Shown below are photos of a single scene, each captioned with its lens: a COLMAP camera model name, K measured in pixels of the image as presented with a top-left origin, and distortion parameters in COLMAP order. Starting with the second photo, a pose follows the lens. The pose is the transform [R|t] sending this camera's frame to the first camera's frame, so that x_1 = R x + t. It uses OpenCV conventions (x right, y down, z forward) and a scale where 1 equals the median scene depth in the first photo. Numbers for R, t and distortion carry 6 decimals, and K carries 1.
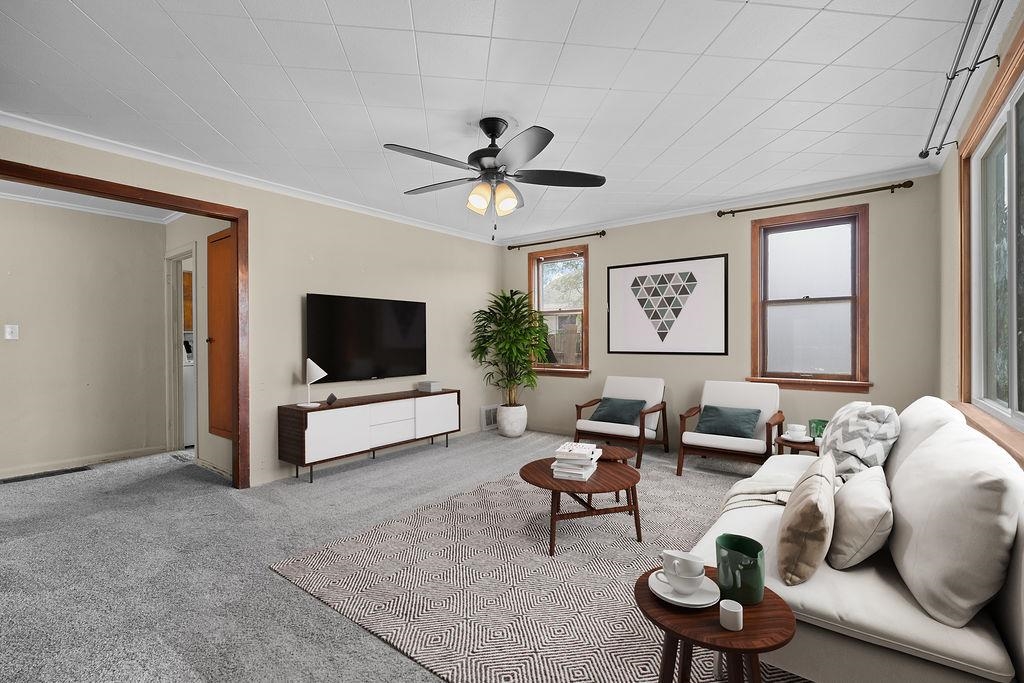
lens RADIAL K [[447.2, 0, 510.6], [0, 447.2, 342.7], [0, 0, 1]] dist [-0.003626, 0.000031]
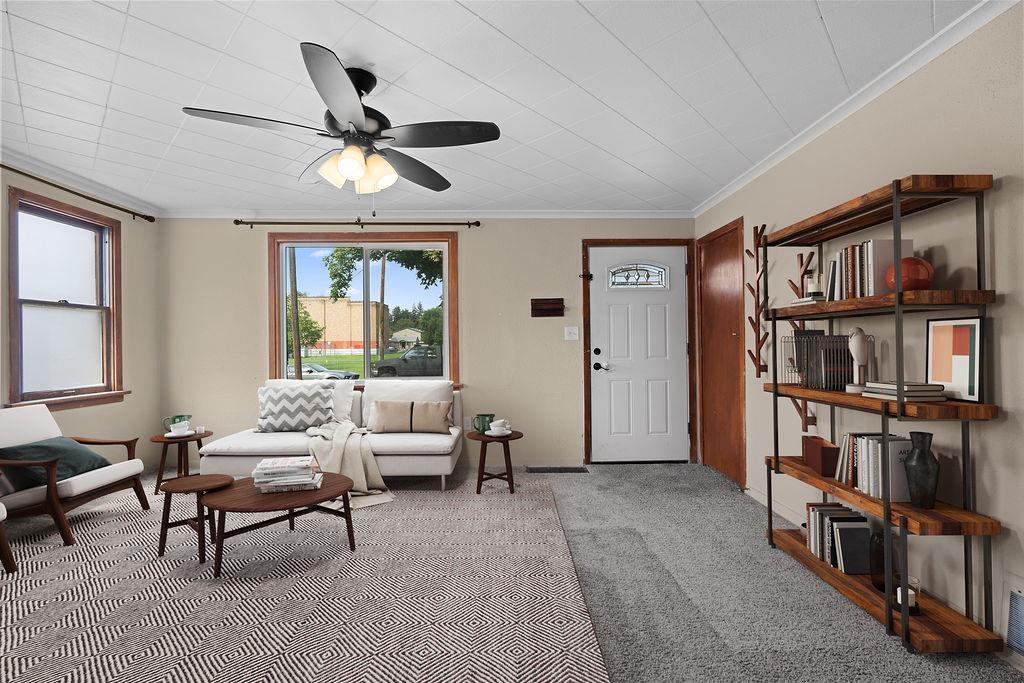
lens RADIAL K [[447.2, 0, 510.4], [0, 447.2, 342.0], [0, 0, 1]] dist [-0.003626, 0.000031]
pose [[-0.624933, 0.015307, 0.780528, -0.568206], [0.018436, 0.999818, -0.004847, -0.004001], [-0.780461, 0.011361, -0.625102, 0.902304]]
